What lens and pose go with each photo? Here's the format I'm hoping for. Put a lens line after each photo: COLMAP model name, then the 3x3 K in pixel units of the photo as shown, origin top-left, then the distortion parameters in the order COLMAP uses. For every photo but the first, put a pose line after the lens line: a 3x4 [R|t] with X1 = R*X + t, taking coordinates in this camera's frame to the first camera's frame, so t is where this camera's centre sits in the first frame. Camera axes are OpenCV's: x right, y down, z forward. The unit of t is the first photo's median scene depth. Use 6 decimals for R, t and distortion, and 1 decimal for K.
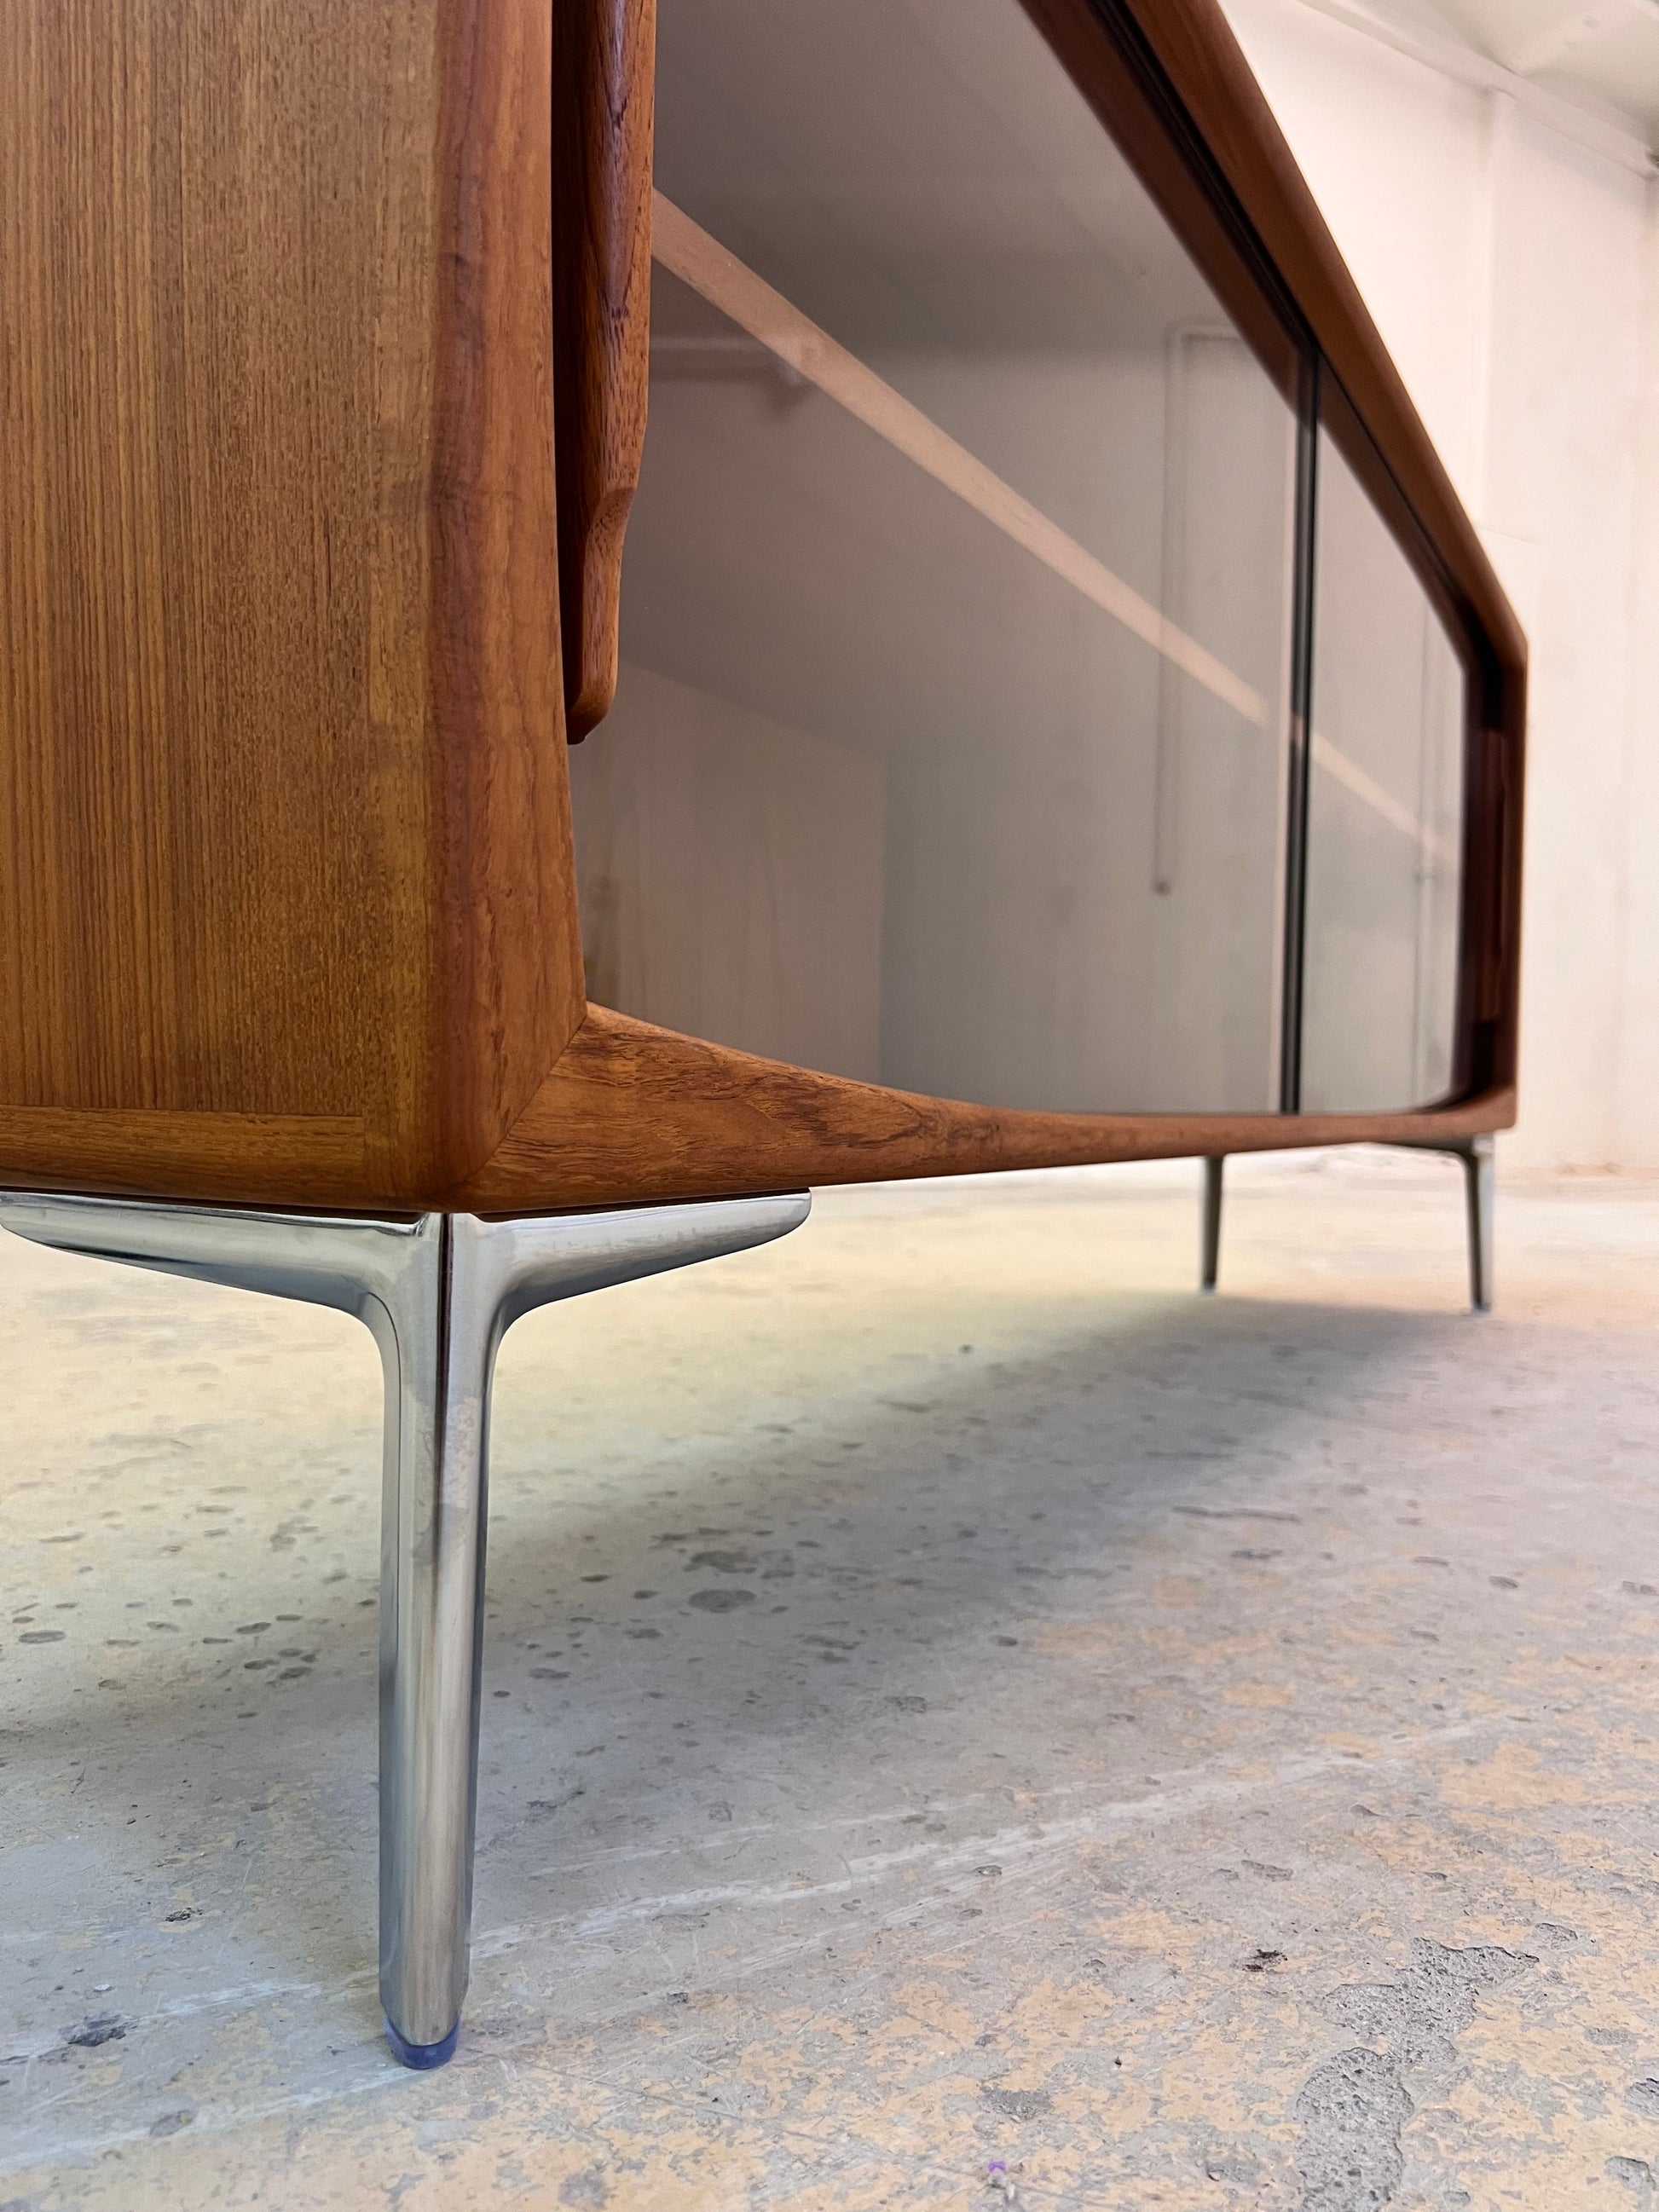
lens RADIAL K [[1707.2, 0, 850.8], [0, 1707.2, 1116.3], [0, 0, 1]] dist [0.035410, -0.053252]
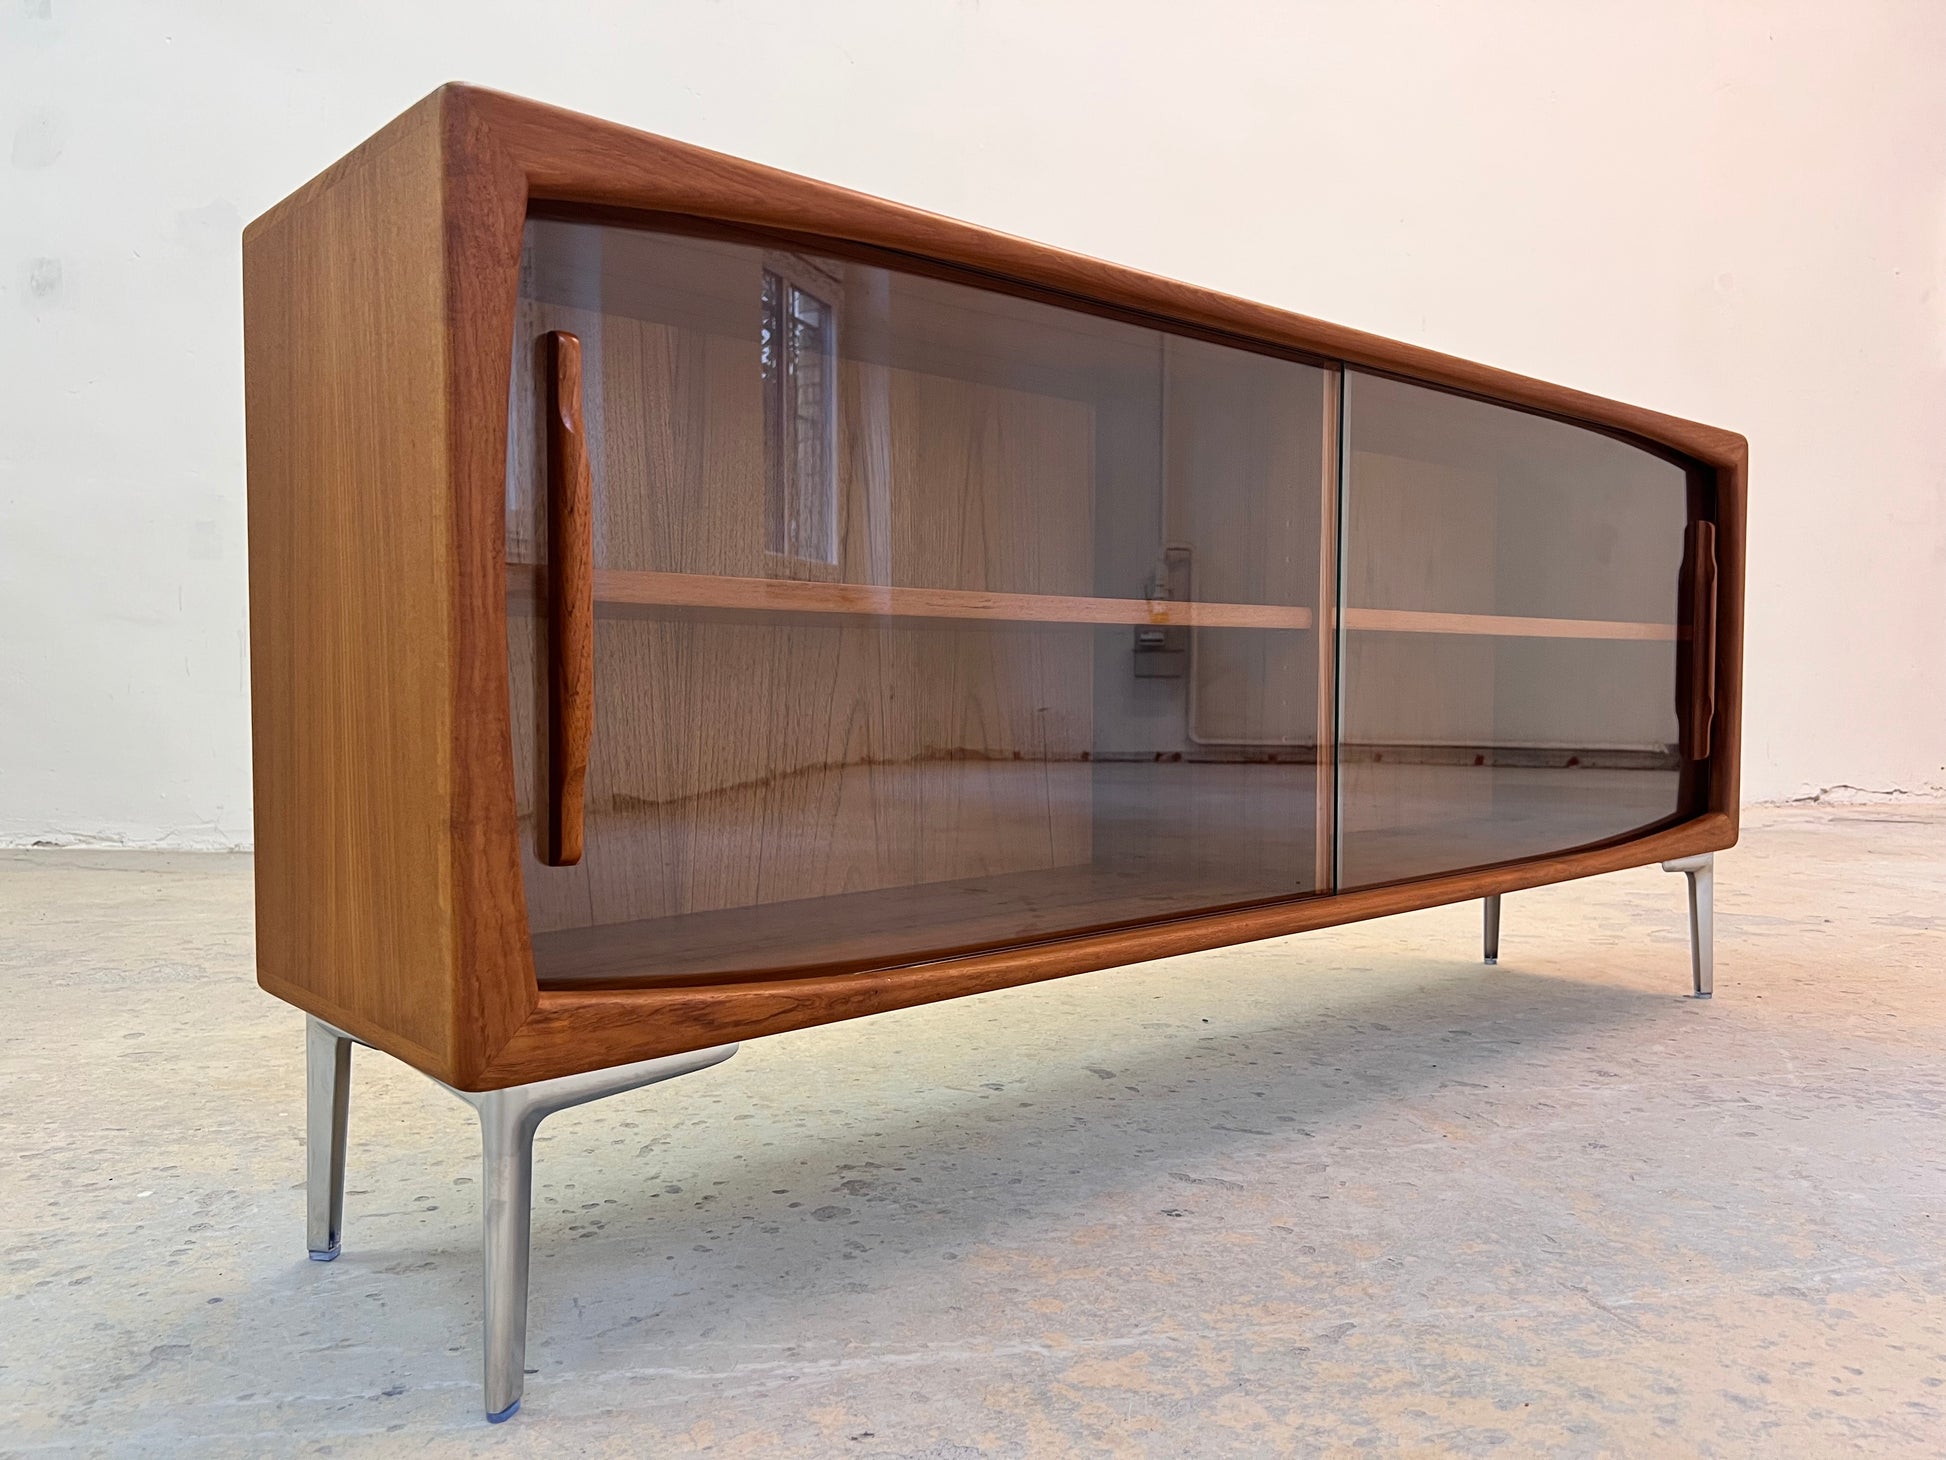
lens RADIAL K [[1501.8, 0, 982.8], [0, 1501.8, 727.0], [0, 0, 1]] dist [0.035410, -0.053252]
pose [[0.940621, -0.004724, -0.339427, 0.980613], [0.013053, 0.999667, 0.022262, -0.415581], [0.339209, -0.025371, 0.940369, -0.670306]]
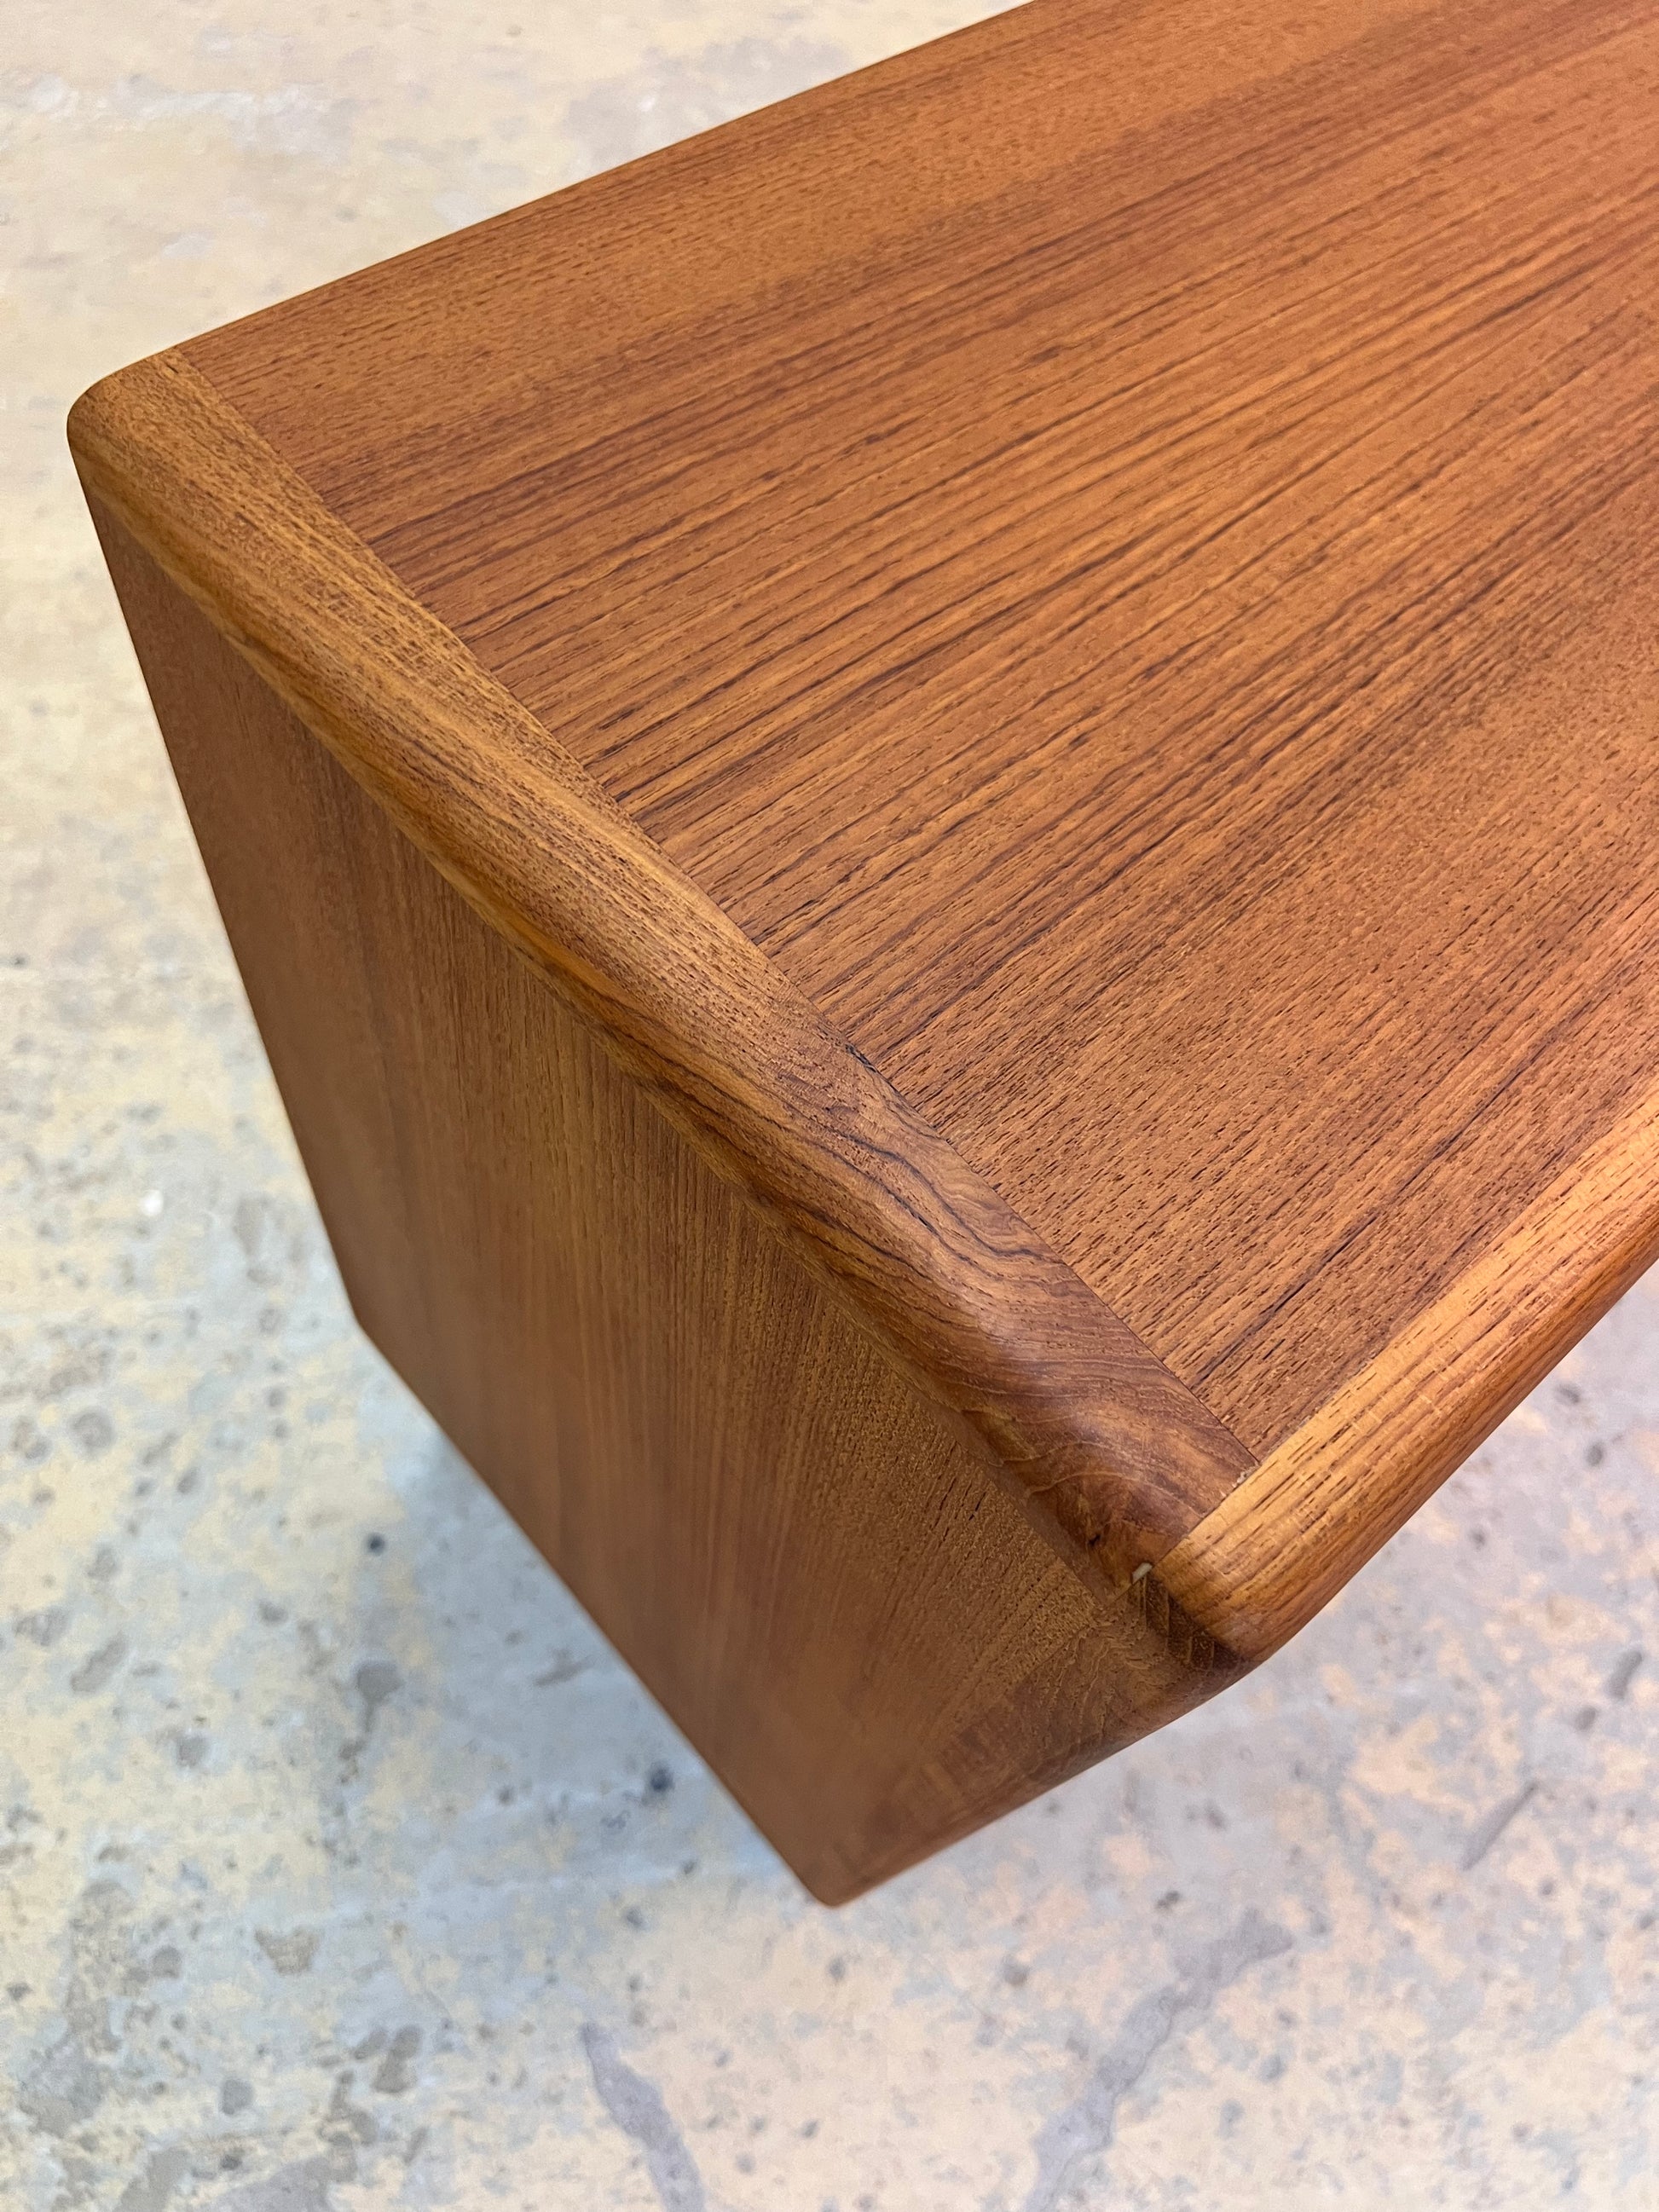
lens RADIAL K [[1707.2, 0, 827.4], [0, 1707.2, 1122.8], [0, 0, 1]] dist [0.035410, -0.053252]
pose [[0.934518, 0.347149, -0.078515, -0.310127], [-0.102280, 0.473230, 0.874982, -1.707588], [0.340904, -0.809655, 0.477748, 0.591826]]
